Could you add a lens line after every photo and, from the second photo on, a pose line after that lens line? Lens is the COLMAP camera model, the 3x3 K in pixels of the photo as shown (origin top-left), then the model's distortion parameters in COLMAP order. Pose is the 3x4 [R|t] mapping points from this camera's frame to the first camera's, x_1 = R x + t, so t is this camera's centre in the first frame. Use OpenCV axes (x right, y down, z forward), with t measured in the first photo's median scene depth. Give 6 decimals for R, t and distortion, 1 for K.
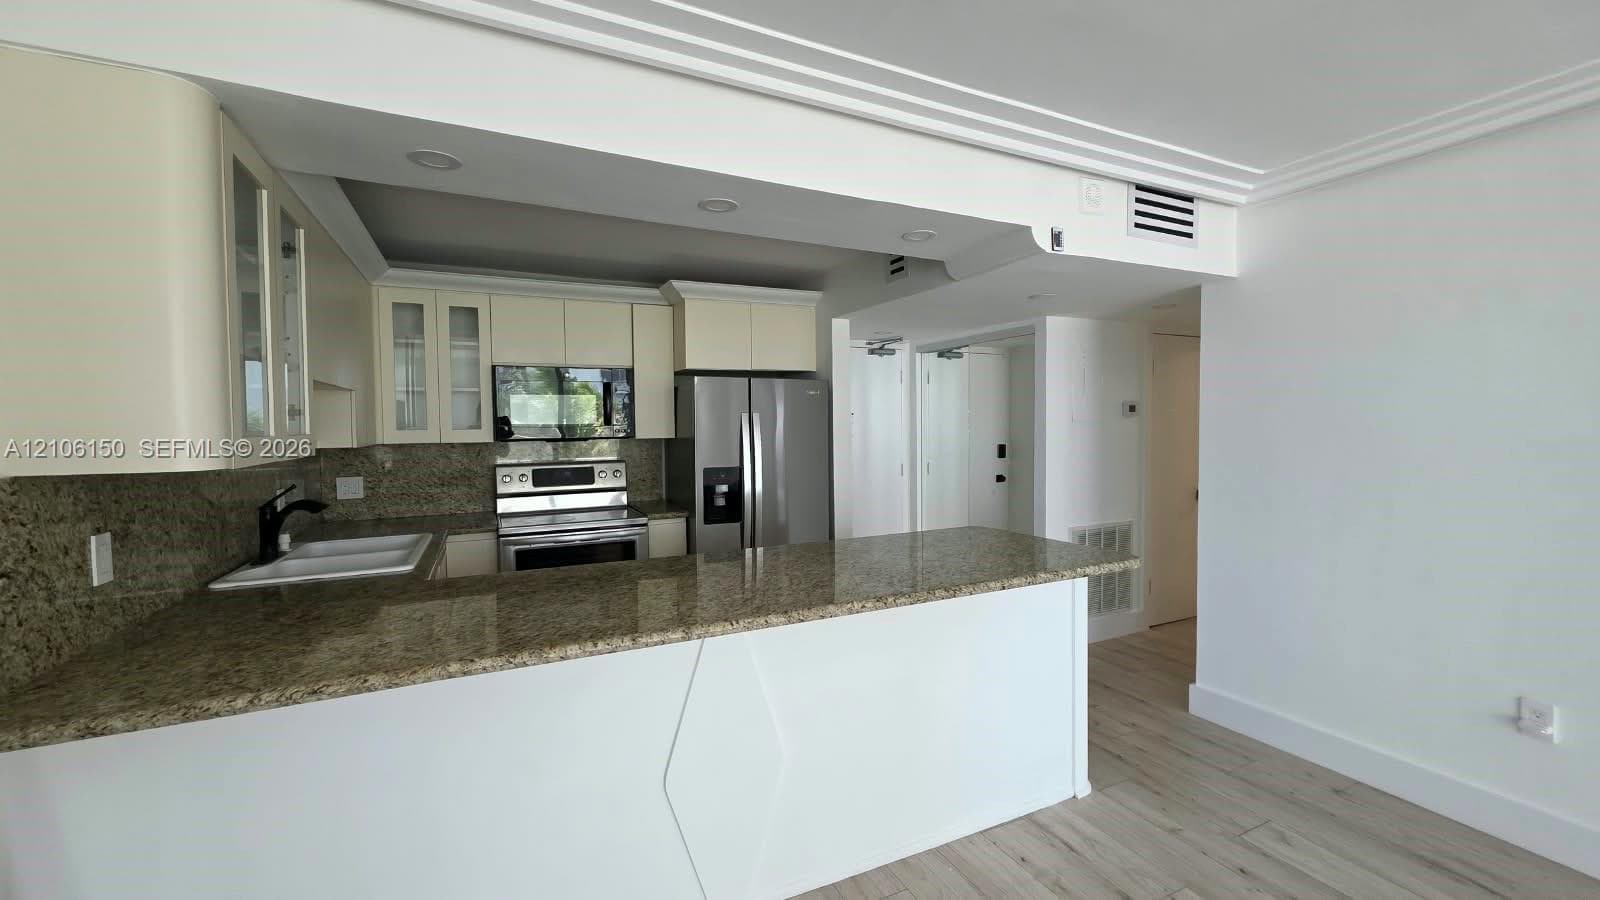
lens RADIAL K [[637.1, 0, 809.7], [0, 637.1, 447.9], [0, 0, 1]] dist [0.000946, -0.000538]
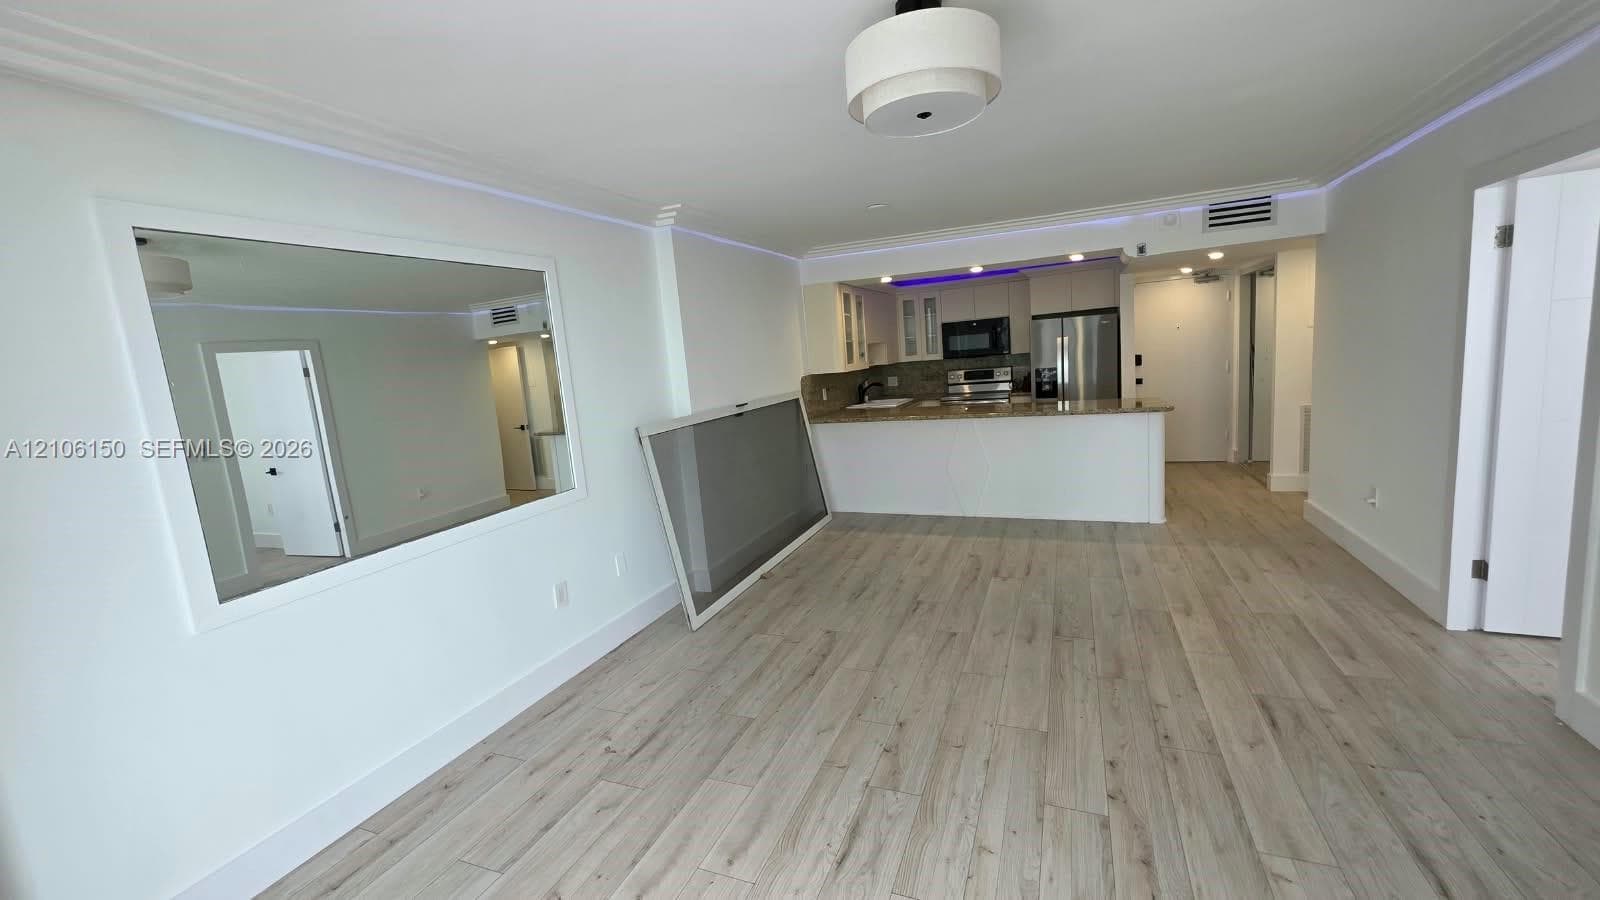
lens RADIAL K [[637.1, 0, 809.7], [0, 637.1, 447.9], [0, 0, 1]] dist [0.000946, -0.000538]
pose [[0.664610, 0.068541, -0.744040, 0.850189], [0.043191, 0.990595, 0.129833, -0.011427], [0.745941, -0.118424, 0.655399, -0.805616]]
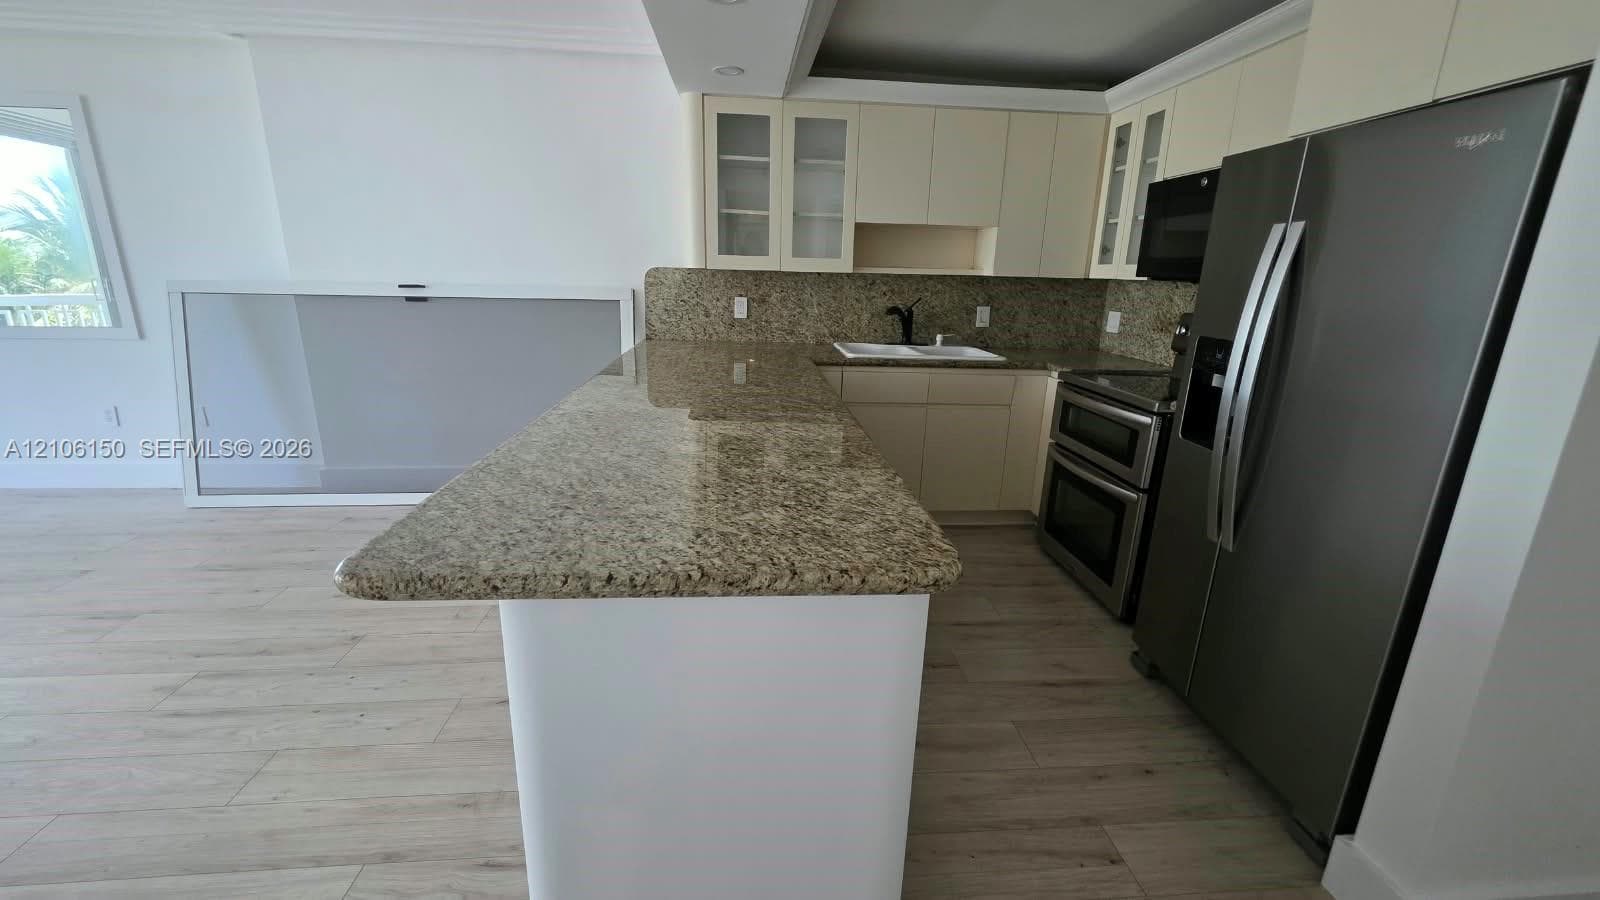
lens RADIAL K [[637.1, 0, 809.7], [0, 637.1, 447.9], [0, 0, 1]] dist [0.000946, -0.000538]
pose [[-0.354471, 0.248841, -0.901348, 0.488086], [-0.059711, 0.955948, 0.287397, -0.012999], [0.933159, 0.155695, -0.323997, 0.914328]]
